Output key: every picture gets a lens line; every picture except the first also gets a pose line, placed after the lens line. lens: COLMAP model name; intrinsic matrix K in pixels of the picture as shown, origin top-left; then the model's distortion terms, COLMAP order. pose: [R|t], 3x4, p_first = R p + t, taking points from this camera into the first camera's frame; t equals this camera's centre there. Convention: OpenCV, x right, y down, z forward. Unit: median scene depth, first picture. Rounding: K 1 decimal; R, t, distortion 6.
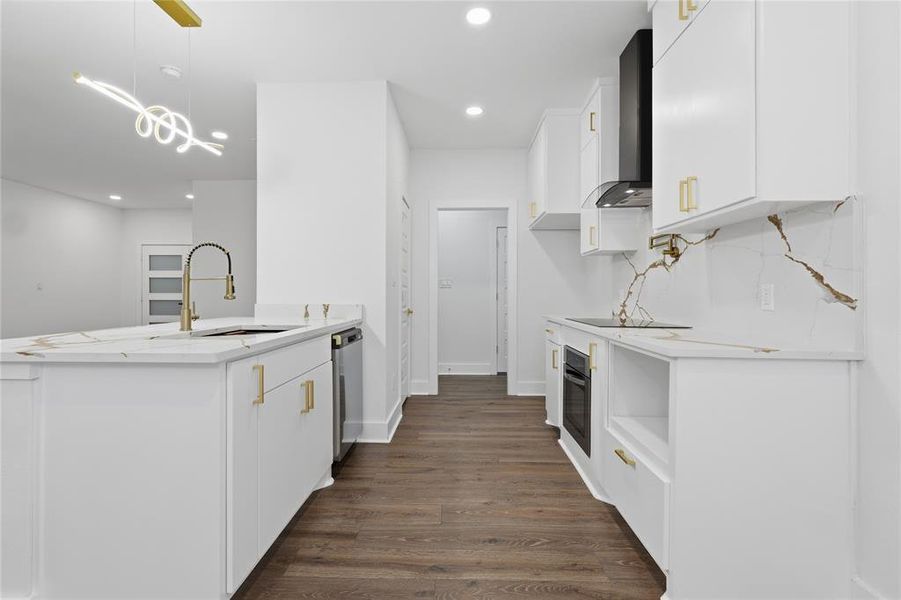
lens RADIAL K [[415.8, 0, 446.4], [0, 415.8, 295.6], [0, 0, 1]] dist [-0.002932, 0.000991]
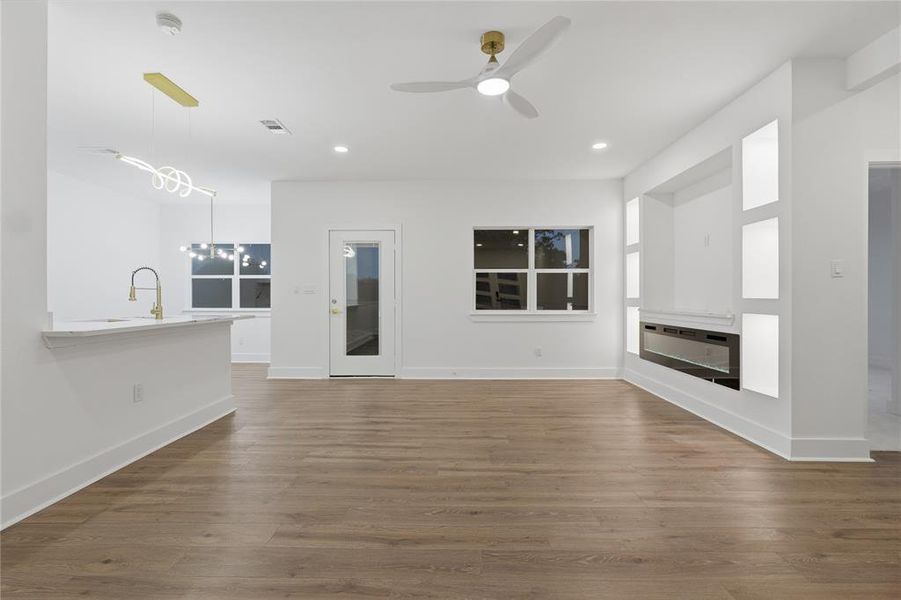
lens RADIAL K [[415.8, 0, 451.8], [0, 415.8, 296.0], [0, 0, 1]] dist [-0.002932, 0.000991]
pose [[-0.999674, -0.000591, -0.025531, -1.642511], [-0.000582, 1.000000, -0.000388, -0.009434], [0.025531, -0.000373, -0.999674, 2.501236]]
